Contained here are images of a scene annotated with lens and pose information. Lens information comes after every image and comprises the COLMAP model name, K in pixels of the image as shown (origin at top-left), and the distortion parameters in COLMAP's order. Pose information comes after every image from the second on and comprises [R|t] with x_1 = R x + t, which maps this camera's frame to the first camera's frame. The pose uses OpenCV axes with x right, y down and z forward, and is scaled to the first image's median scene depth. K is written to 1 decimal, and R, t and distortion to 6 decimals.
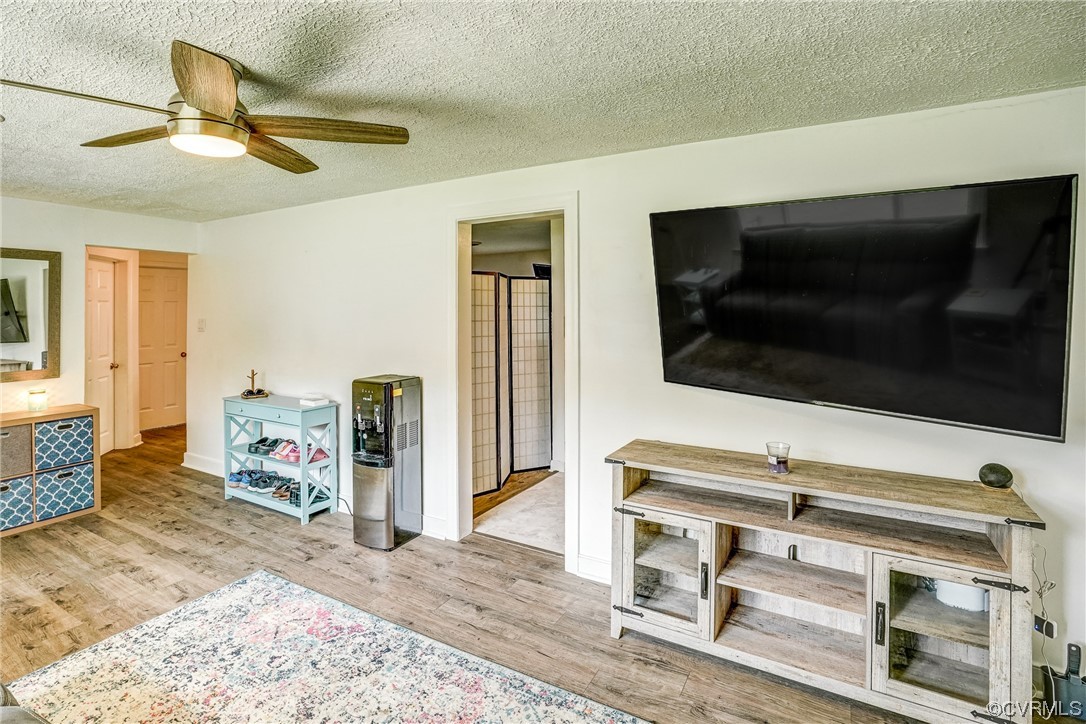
lens RADIAL K [[528.6, 0, 532.2], [0, 528.6, 309.3], [0, 0, 1]] dist [-0.046295, 0.014898]
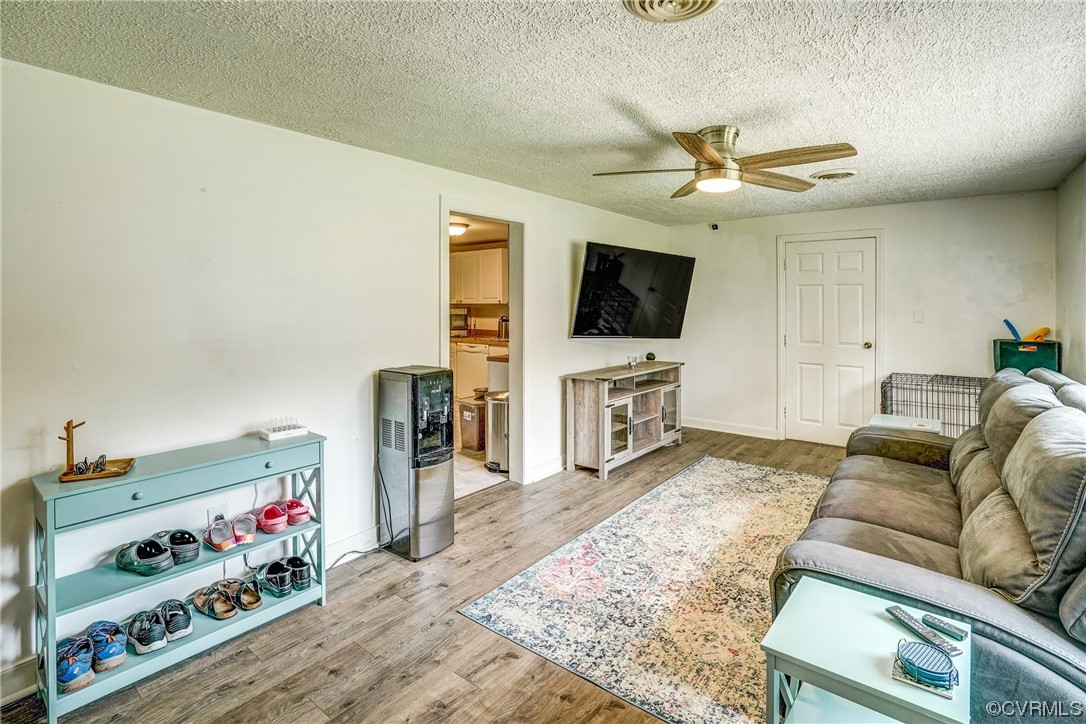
lens RADIAL K [[528.1, 0, 544.4], [0, 528.1, 306.9], [0, 0, 1]] dist [-0.045022, 0.016681]
pose [[0.137205, -0.003998, 0.990535, -1.475846], [-0.001967, 0.999989, 0.004309, 0.024695], [-0.990541, -0.002539, 0.137196, 0.851299]]
